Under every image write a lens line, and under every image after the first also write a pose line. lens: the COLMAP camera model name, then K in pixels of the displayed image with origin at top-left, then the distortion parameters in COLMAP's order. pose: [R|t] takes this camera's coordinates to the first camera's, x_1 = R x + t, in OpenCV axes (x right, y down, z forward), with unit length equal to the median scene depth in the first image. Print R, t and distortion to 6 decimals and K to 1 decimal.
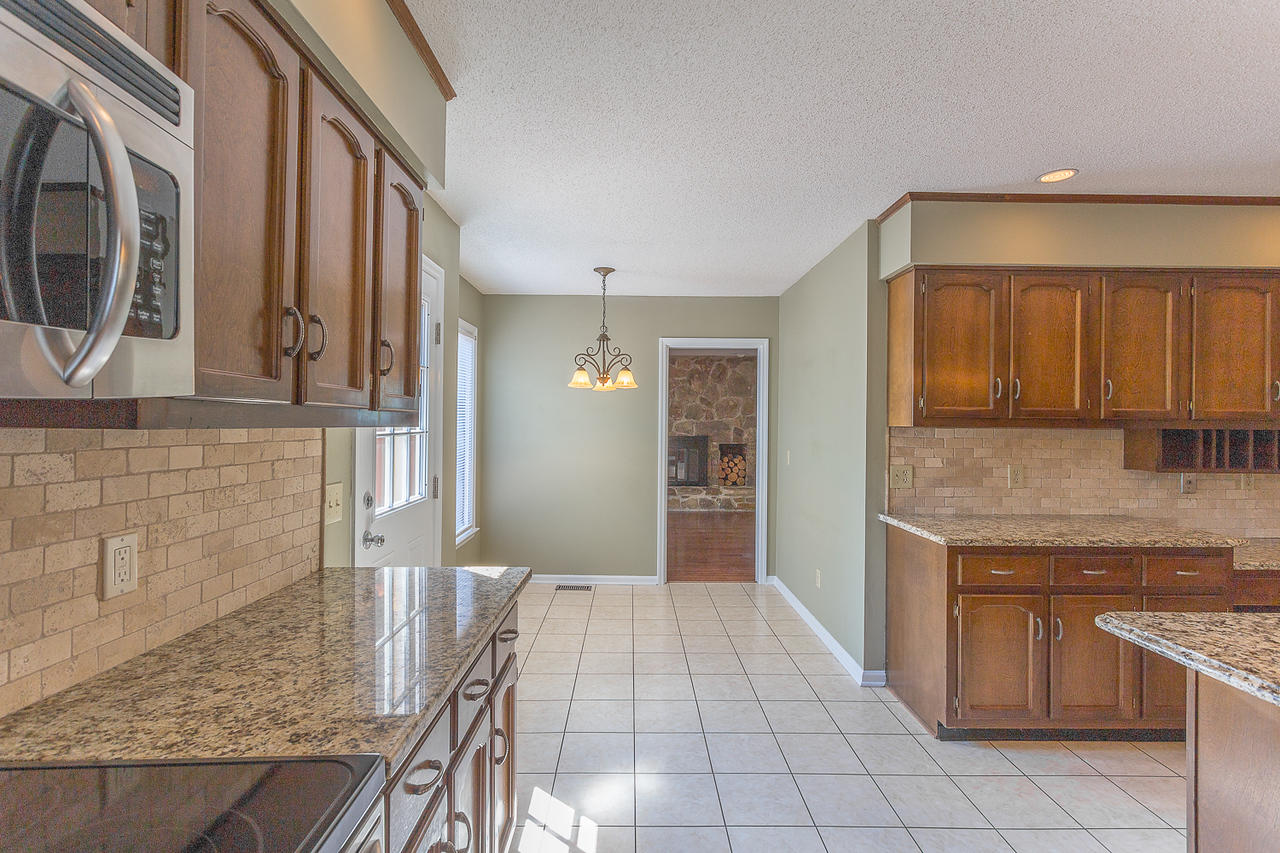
lens RADIAL K [[608.3, 0, 635.0], [0, 608.3, 422.1], [0, 0, 1]] dist [0.002854, 0.001227]
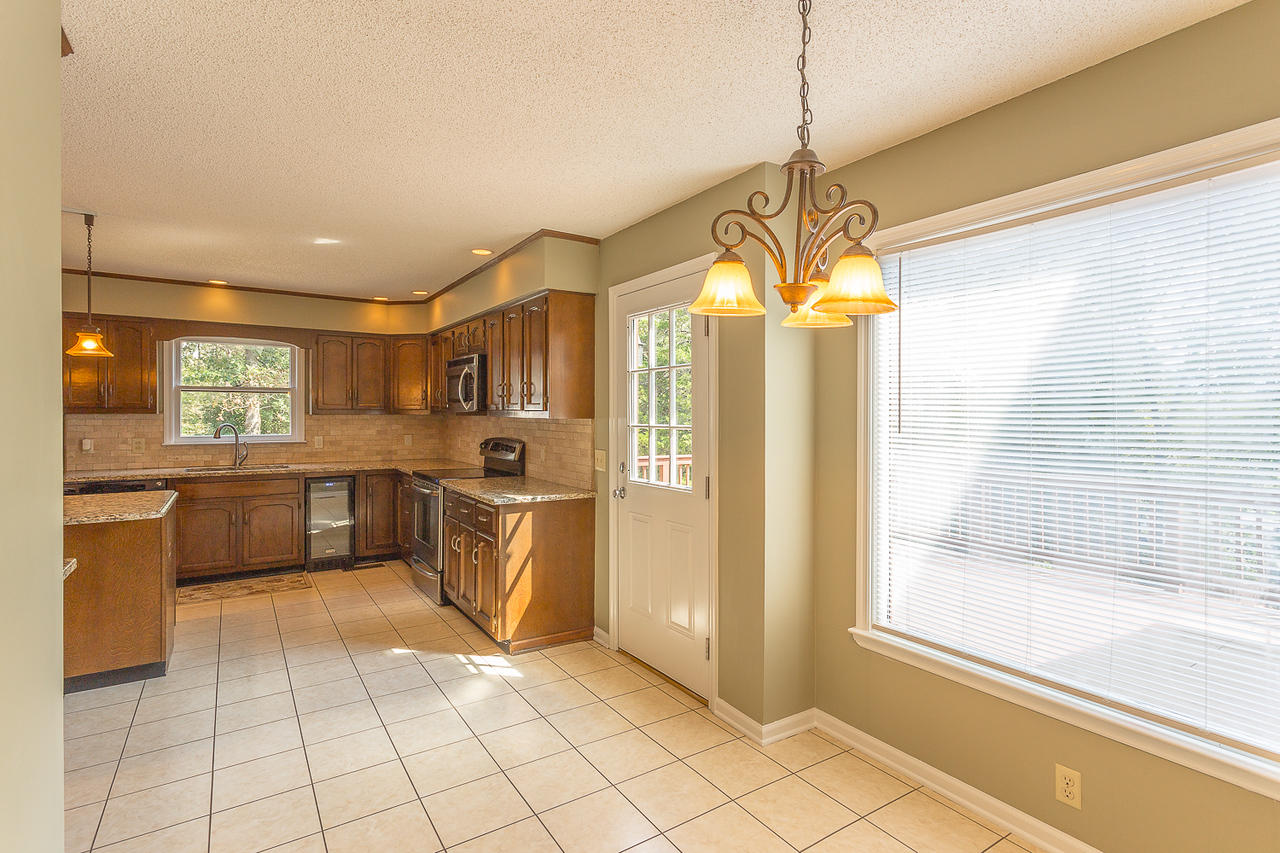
lens RADIAL K [[614.8, 0, 642.0], [0, 614.8, 412.7], [0, 0, 1]] dist [0.002002, 0.001312]
pose [[-0.836127, -0.021570, -0.548112, 0.263314], [-0.016327, 0.999762, -0.014437, 0.008417], [0.548293, -0.003122, -0.836280, 1.648698]]
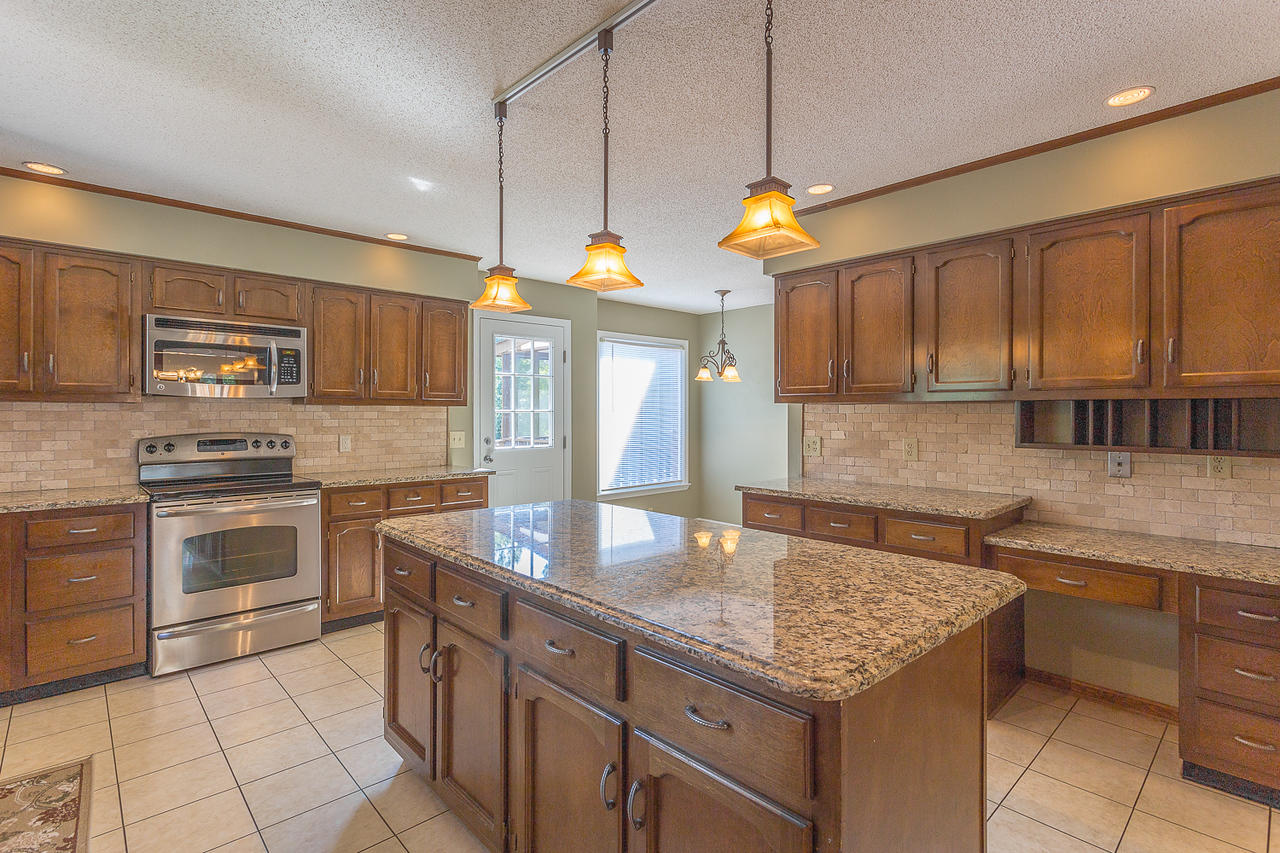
lens RADIAL K [[614.8, 0, 642.0], [0, 614.8, 412.7], [0, 0, 1]] dist [0.002002, 0.001312]
pose [[0.671284, -0.008211, -0.741155, 1.100643], [0.005032, 0.999966, -0.006521, 0.030683], [0.741183, 0.000648, 0.671302, -0.049833]]
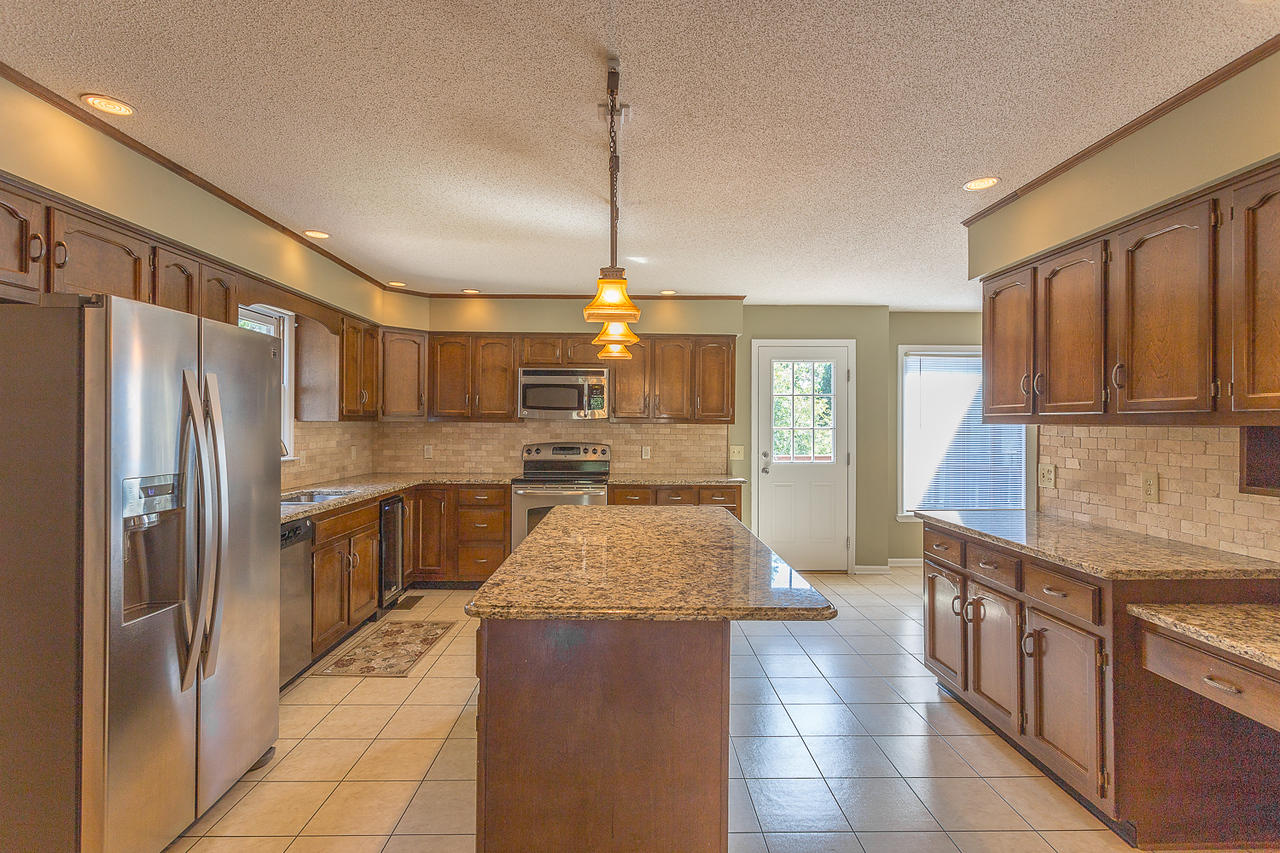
lens RADIAL K [[608.3, 0, 635.0], [0, 608.3, 422.1], [0, 0, 1]] dist [0.002854, 0.001227]
pose [[-0.000587, -0.010282, -0.999947, 1.419031], [-0.005278, 0.999933, -0.010279, 0.016539], [0.999986, 0.005272, -0.000641, 0.334120]]
